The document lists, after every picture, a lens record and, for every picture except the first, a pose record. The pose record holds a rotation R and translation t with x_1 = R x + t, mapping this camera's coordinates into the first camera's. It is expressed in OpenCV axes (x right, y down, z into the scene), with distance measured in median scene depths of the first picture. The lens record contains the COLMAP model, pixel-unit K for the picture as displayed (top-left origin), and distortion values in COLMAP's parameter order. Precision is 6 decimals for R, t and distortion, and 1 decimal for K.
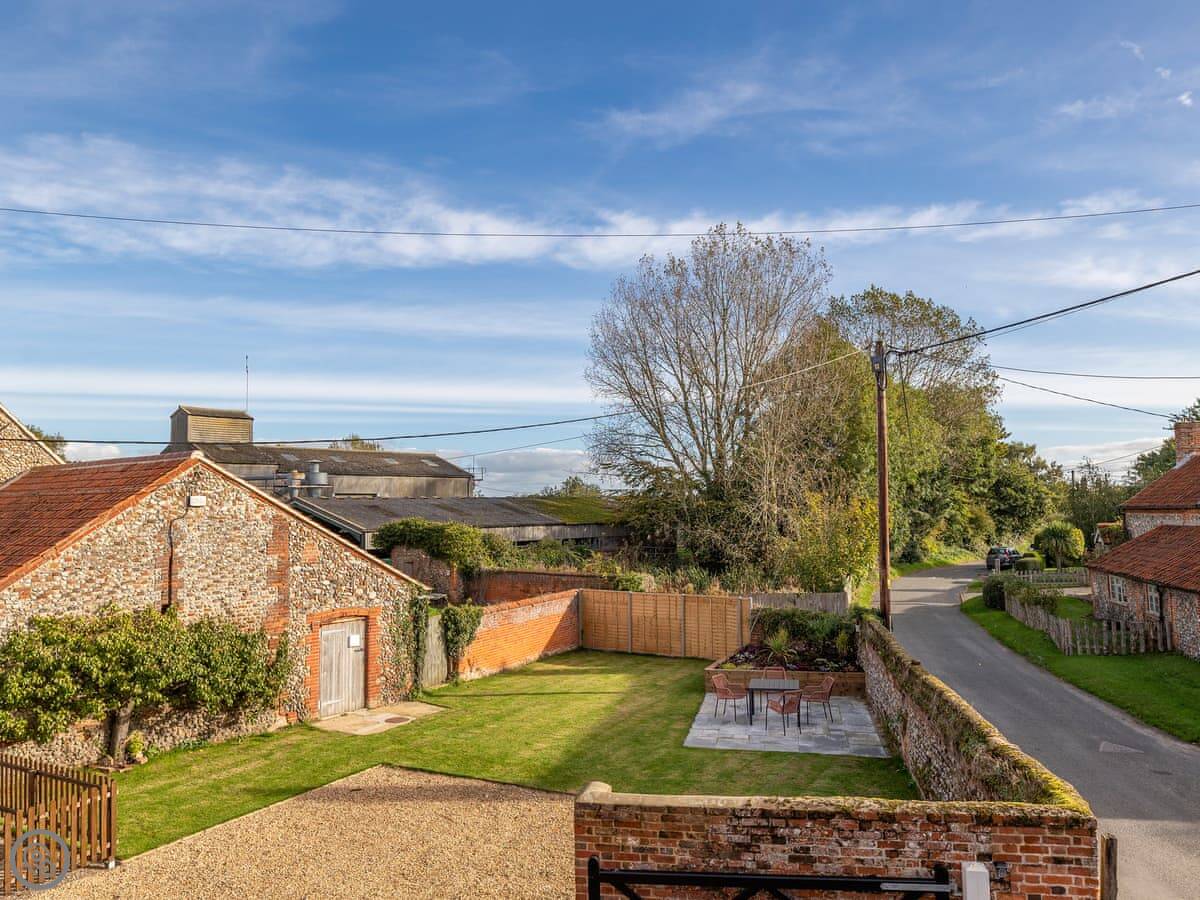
lens RADIAL K [[900.0, 0, 600.0], [0, 900.0, 450.0], [0, 0, 1]] dist [0.007612, 0.001747]
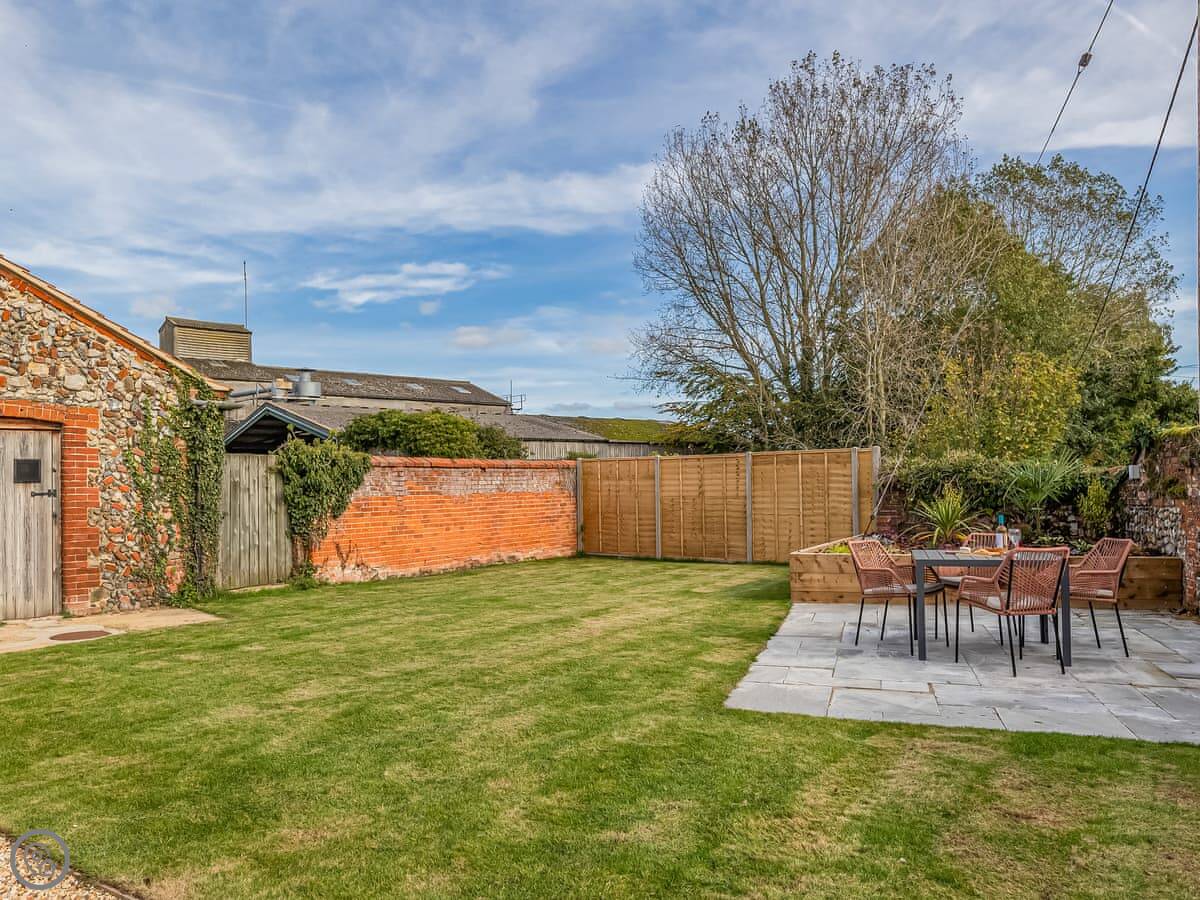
lens RADIAL K [[900.7, 0, 553.0], [0, 900.7, 462.8], [0, 0, 1]] dist [-0.000072, 0.003703]
pose [[0.990495, -0.008188, -0.137304, 0.052654], [0.013881, 0.999081, 0.040556, 0.156833], [0.136846, -0.042076, 0.989698, 0.467340]]
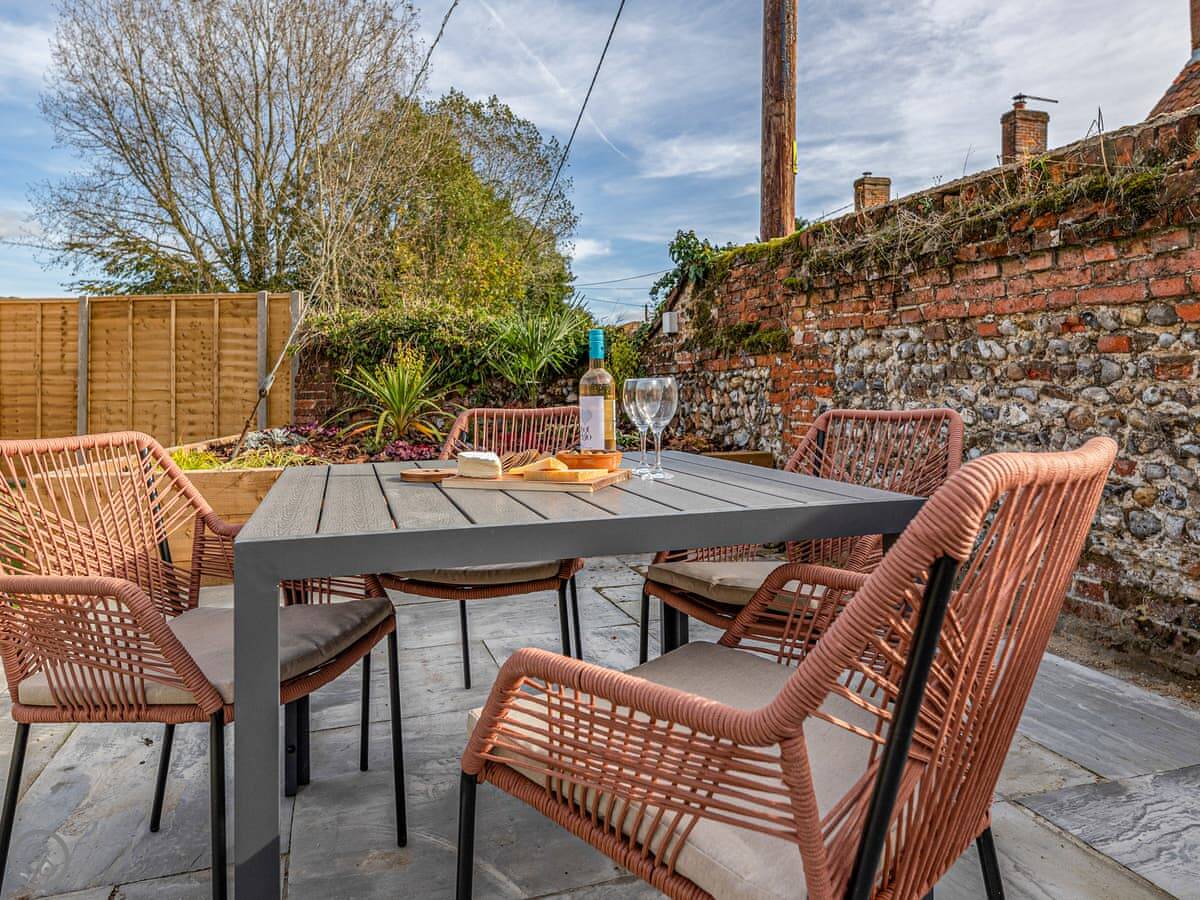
lens RADIAL K [[809.4, 0, 602.2], [0, 809.4, 373.9], [0, 0, 1]] dist [-0.003944, -0.003830]
pose [[0.866355, 0.012519, 0.499271, 0.120238], [-0.036253, 0.998625, 0.037869, 0.188467], [-0.498111, -0.050908, 0.865618, 0.710977]]
